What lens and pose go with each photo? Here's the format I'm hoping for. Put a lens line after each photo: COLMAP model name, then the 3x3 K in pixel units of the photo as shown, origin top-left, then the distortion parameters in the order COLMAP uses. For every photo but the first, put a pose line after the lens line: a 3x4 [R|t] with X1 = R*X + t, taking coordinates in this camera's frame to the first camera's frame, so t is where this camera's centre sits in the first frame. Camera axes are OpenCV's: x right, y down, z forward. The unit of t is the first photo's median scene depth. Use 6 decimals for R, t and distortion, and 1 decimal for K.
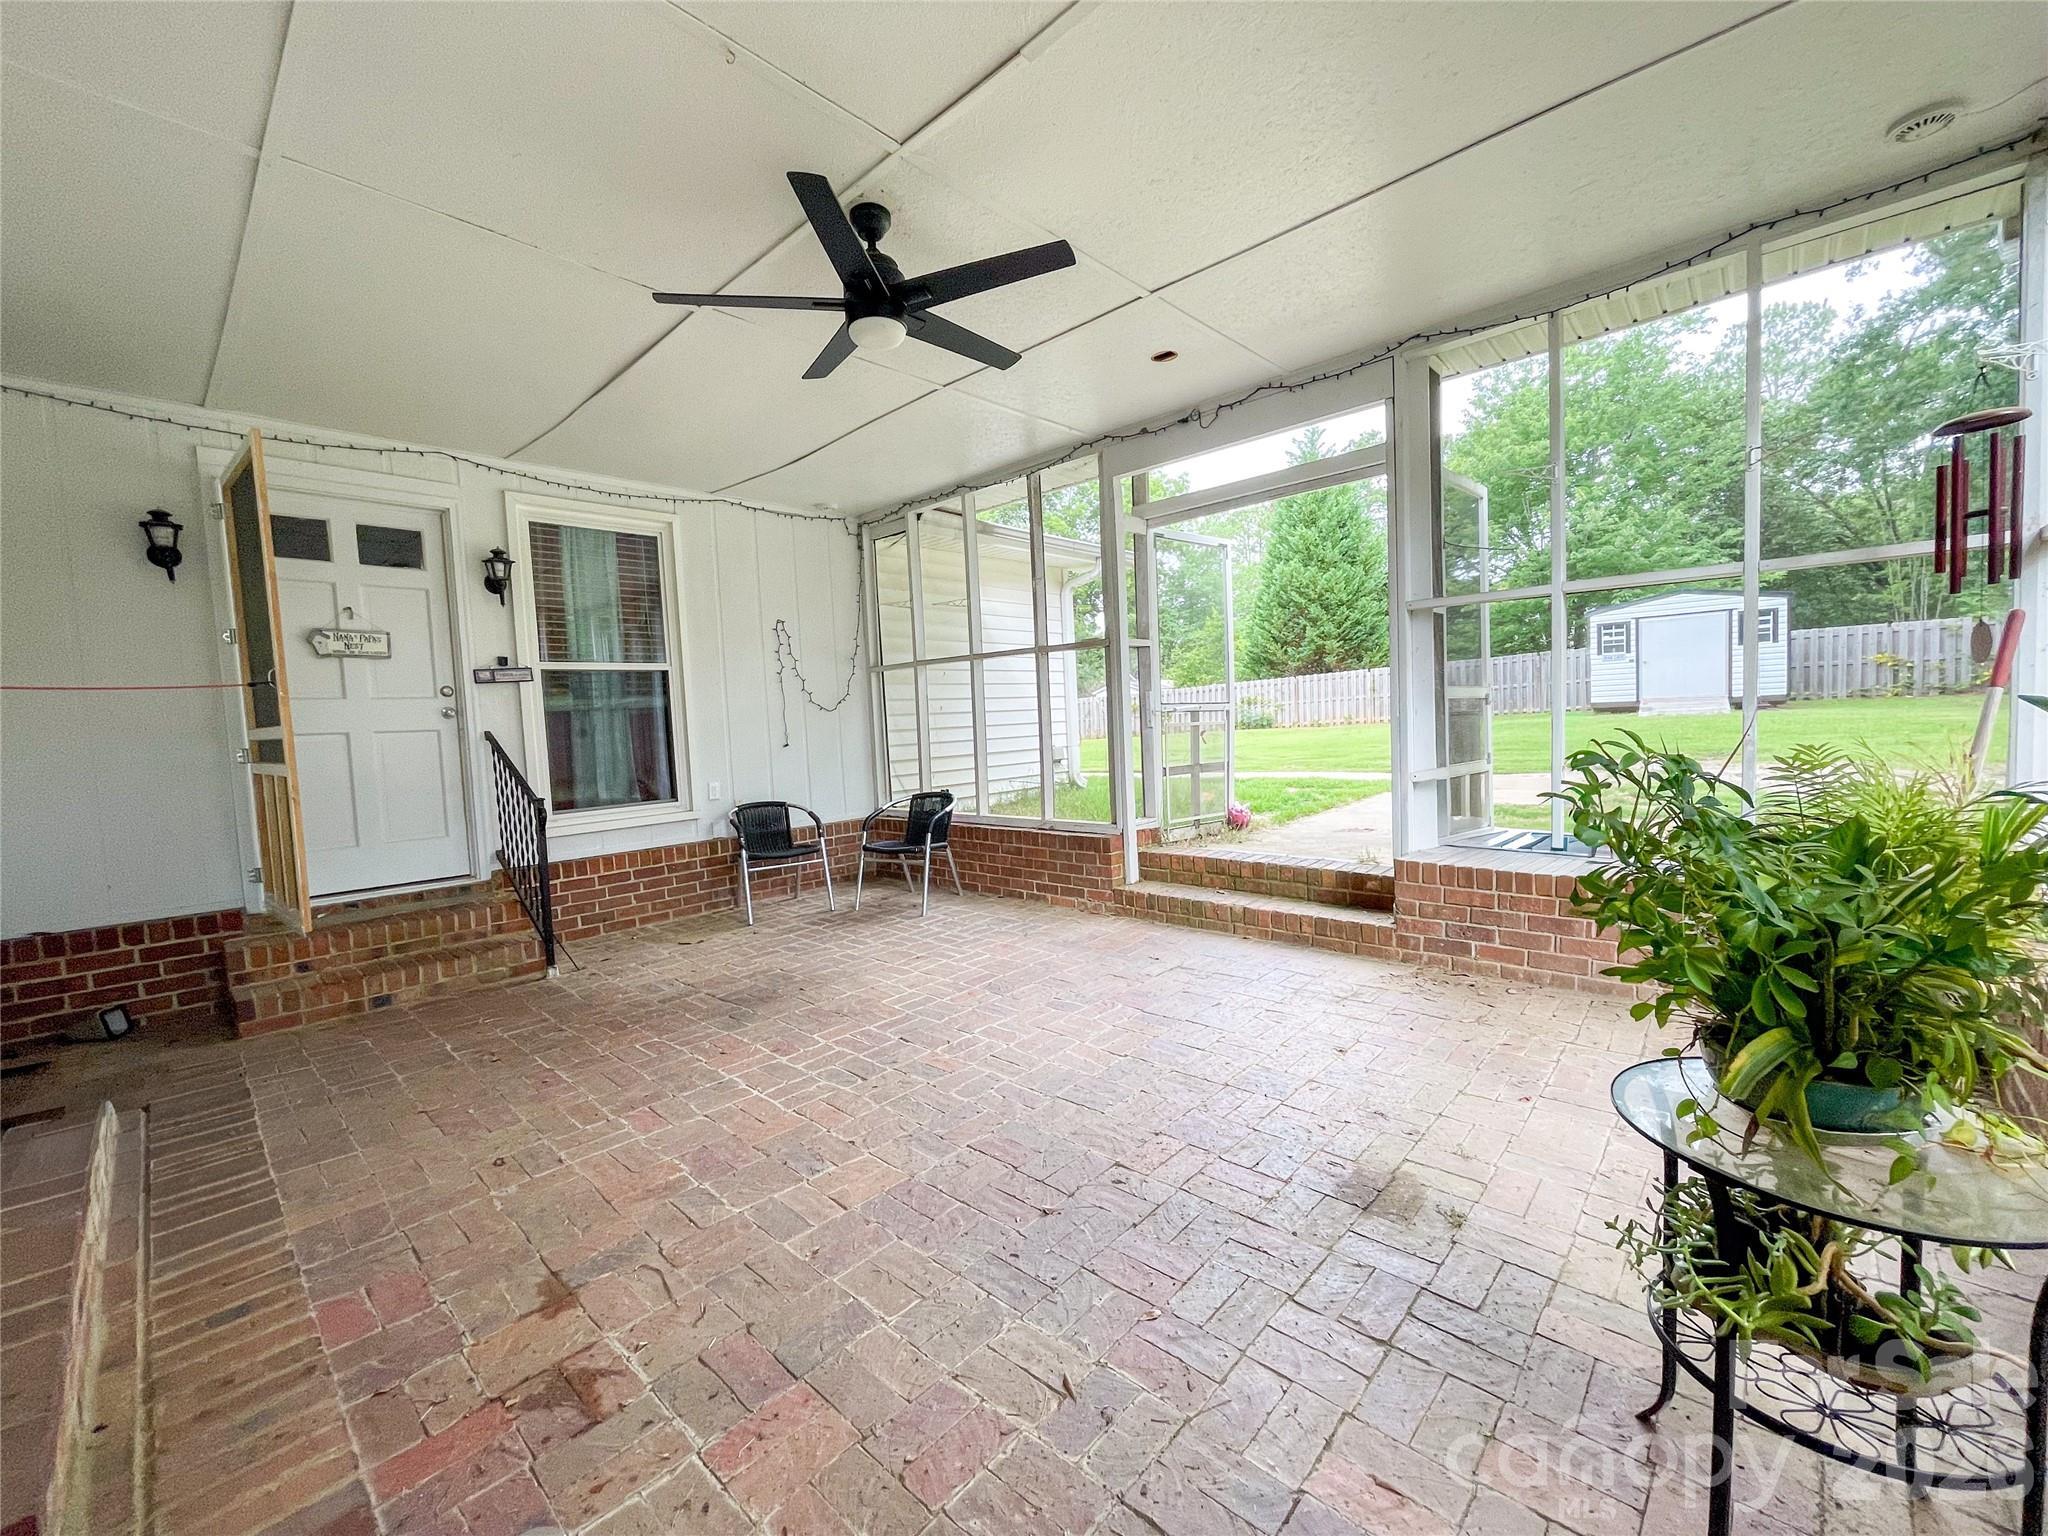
lens RADIAL K [[826.8, 0, 1021.5], [0, 826.8, 770.0], [0, 0, 1]] dist [-0.002587, -0.000082]
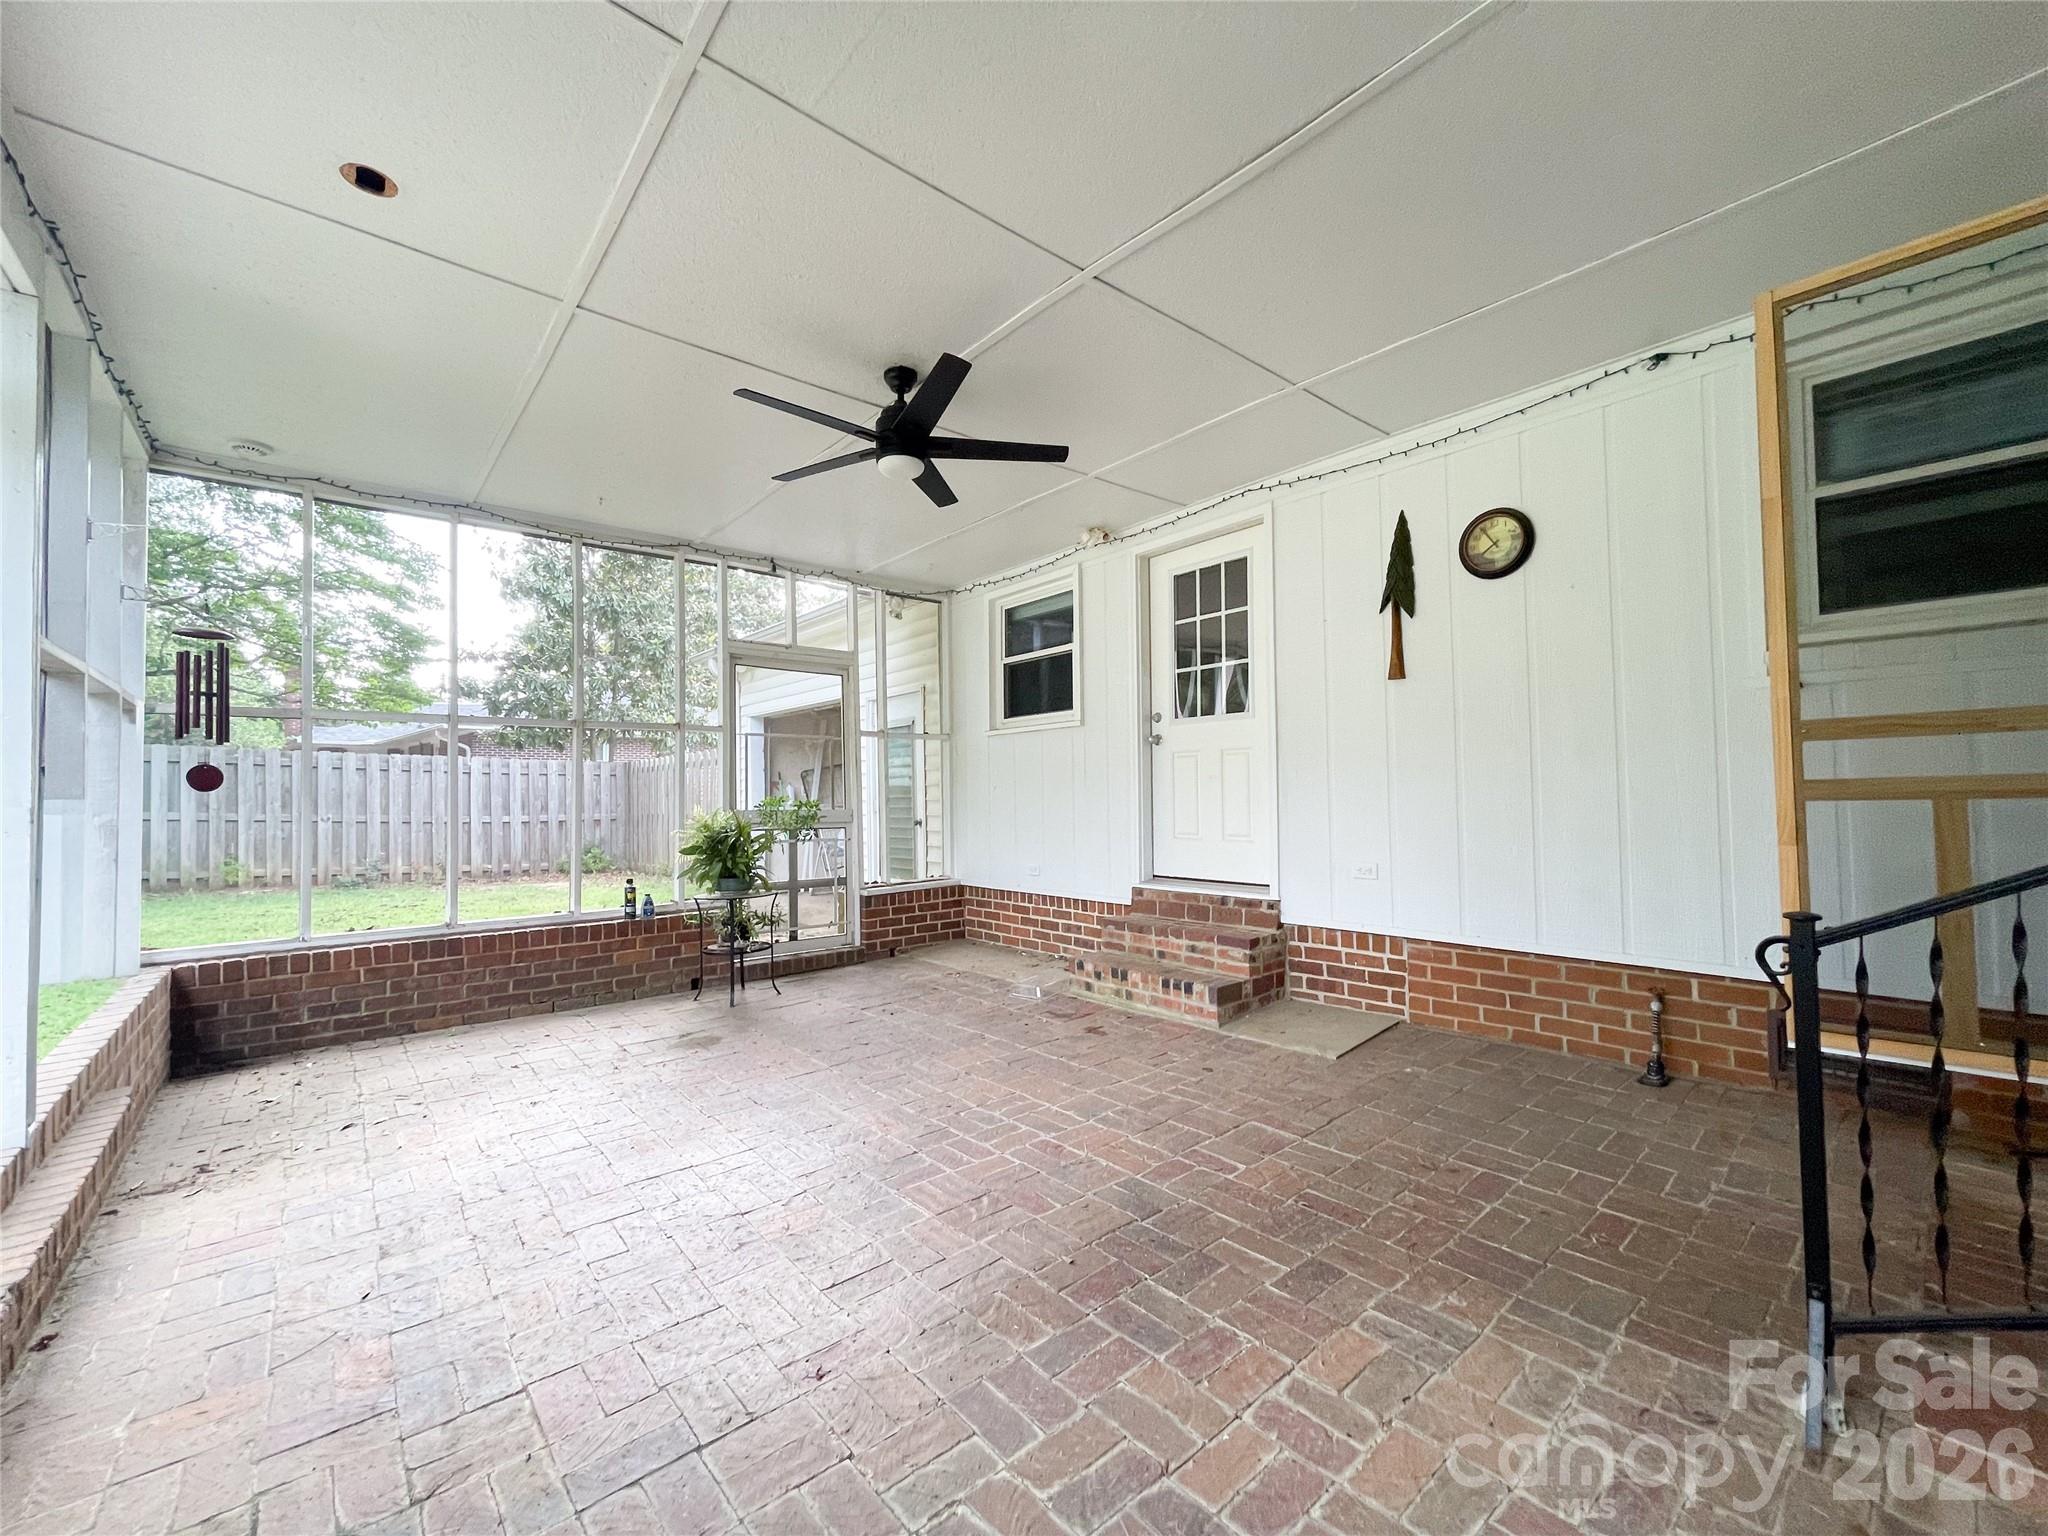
lens RADIAL K [[826.8, 0, 1025.2], [0, 826.8, 770.0], [0, 0, 1]] dist [-0.002587, -0.000082]
pose [[-0.991840, 0.066115, 0.109007, -0.116369], [0.069821, 0.997092, 0.030535, -0.026258], [-0.106671, 0.037897, -0.993572, 0.561369]]
